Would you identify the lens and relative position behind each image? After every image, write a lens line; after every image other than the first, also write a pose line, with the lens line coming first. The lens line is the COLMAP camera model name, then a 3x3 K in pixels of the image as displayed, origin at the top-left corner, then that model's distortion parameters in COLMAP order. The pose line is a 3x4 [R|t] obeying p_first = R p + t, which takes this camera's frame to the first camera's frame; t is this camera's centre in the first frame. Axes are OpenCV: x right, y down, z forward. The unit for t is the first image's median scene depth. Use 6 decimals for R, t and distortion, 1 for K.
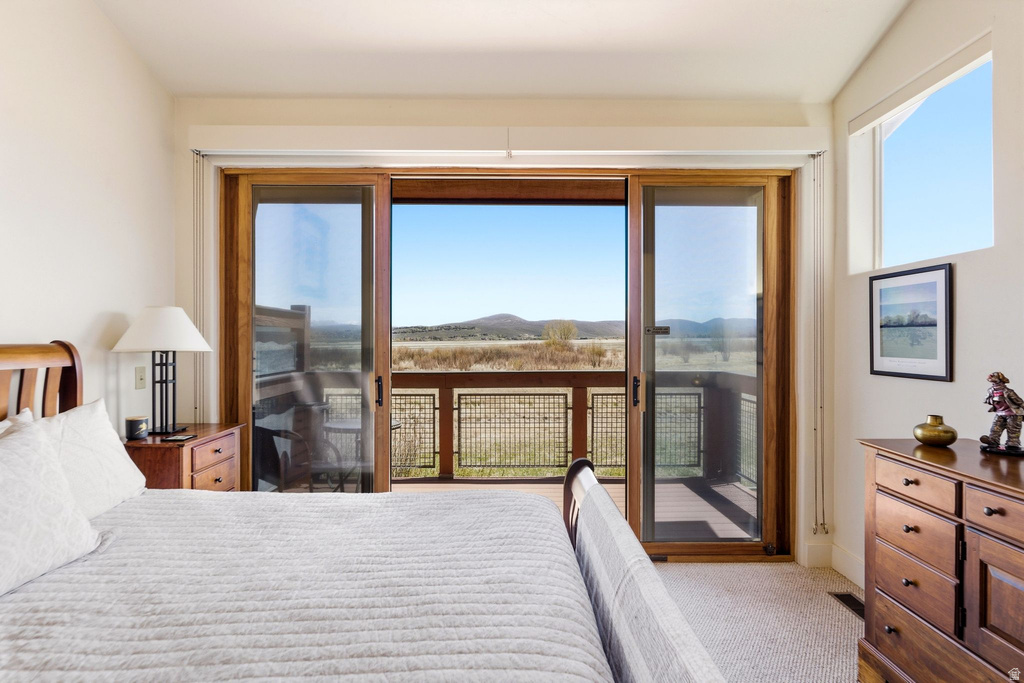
lens RADIAL K [[663.9, 0, 512.6], [0, 663.9, 341.8], [0, 0, 1]] dist [0.041029, -0.002089]
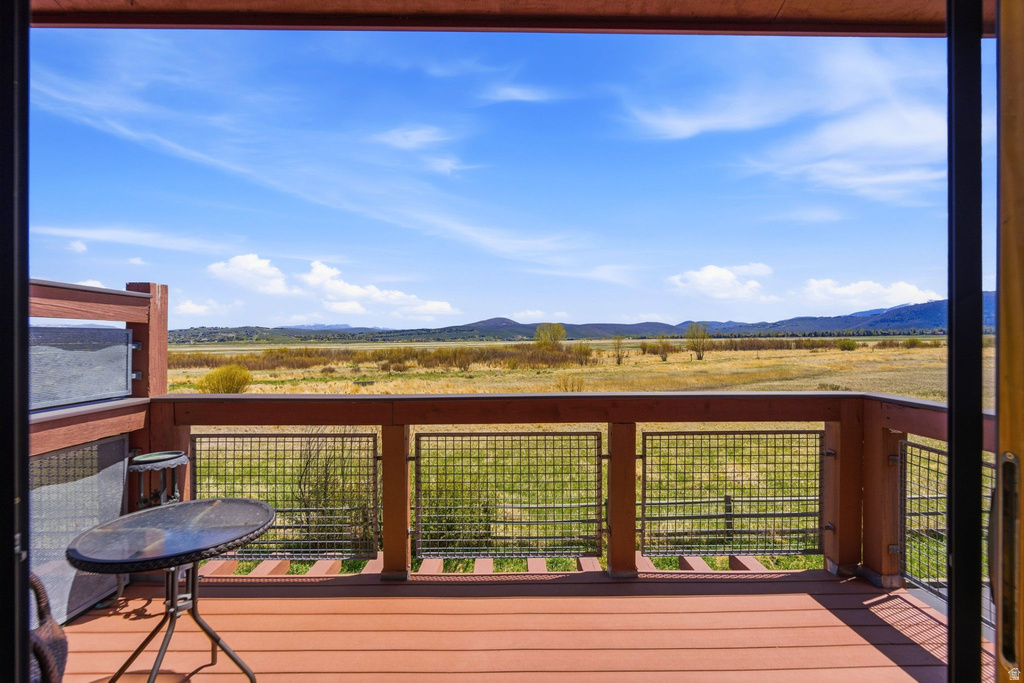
lens RADIAL K [[456.2, 0, 509.1], [0, 456.2, 340.7], [0, 0, 1]] dist [0.003099, 0.000242]
pose [[0.999989, -0.002037, 0.004313, -0.000722], [0.002047, 0.999995, -0.002480, -0.002242], [-0.004308, 0.002489, 0.999988, 0.579675]]
